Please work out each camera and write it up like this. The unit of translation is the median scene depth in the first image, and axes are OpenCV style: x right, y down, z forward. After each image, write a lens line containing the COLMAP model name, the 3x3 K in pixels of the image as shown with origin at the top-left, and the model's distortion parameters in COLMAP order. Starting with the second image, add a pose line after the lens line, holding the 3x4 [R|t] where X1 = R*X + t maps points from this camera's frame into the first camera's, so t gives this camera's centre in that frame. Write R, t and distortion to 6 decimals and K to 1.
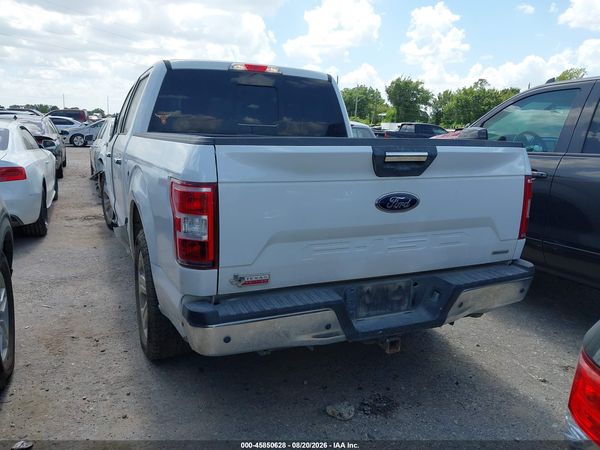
lens RADIAL K [[476.4, 0, 297.1], [0, 476.4, 224.4], [0, 0, 1]] dist [0.027692, -0.048637]
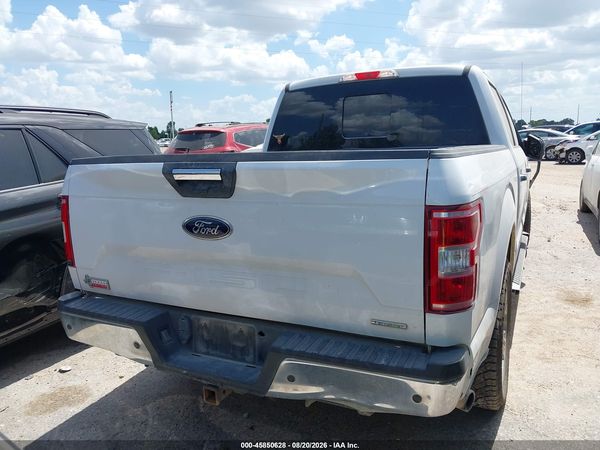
lens RADIAL K [[476.4, 0, 297.1], [0, 476.4, 224.4], [0, 0, 1]] dist [0.027692, -0.048637]
pose [[0.610451, 0.080930, -0.787909, 0.839791], [-0.102089, 0.994508, 0.023055, -0.075304], [0.785448, 0.066363, 0.615360, 0.514633]]
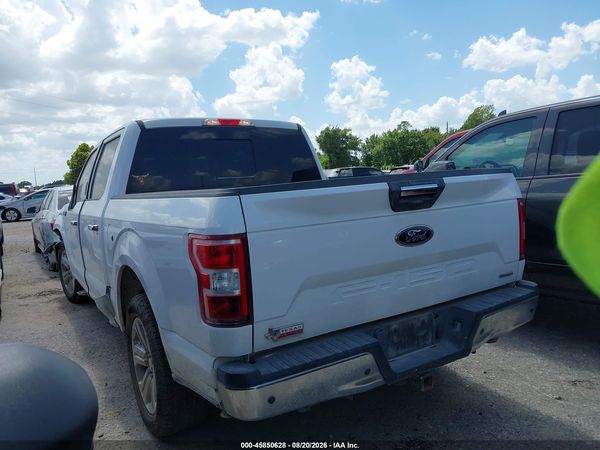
lens RADIAL K [[476.4, 0, 297.1], [0, 476.4, 224.4], [0, 0, 1]] dist [0.027692, -0.048637]
pose [[0.987222, -0.101226, 0.123071, -0.131755], [0.113624, 0.988652, -0.098272, 0.000734], [-0.111727, 0.111000, 0.987520, 0.029599]]
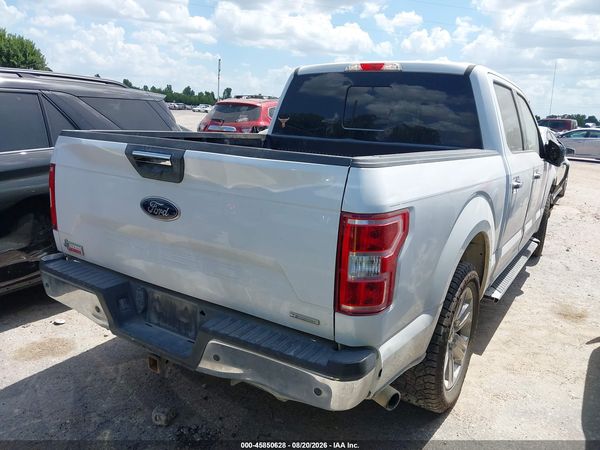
lens RADIAL K [[483.4, 0, 300.0], [0, 483.4, 225.0], [0, 0, 1]] dist [0.005801, -0.008670]
pose [[0.526196, 0.177632, -0.831604, 0.959029], [-0.196863, 0.976819, 0.084085, -0.124436], [0.827262, 0.119466, 0.548967, 0.616082]]
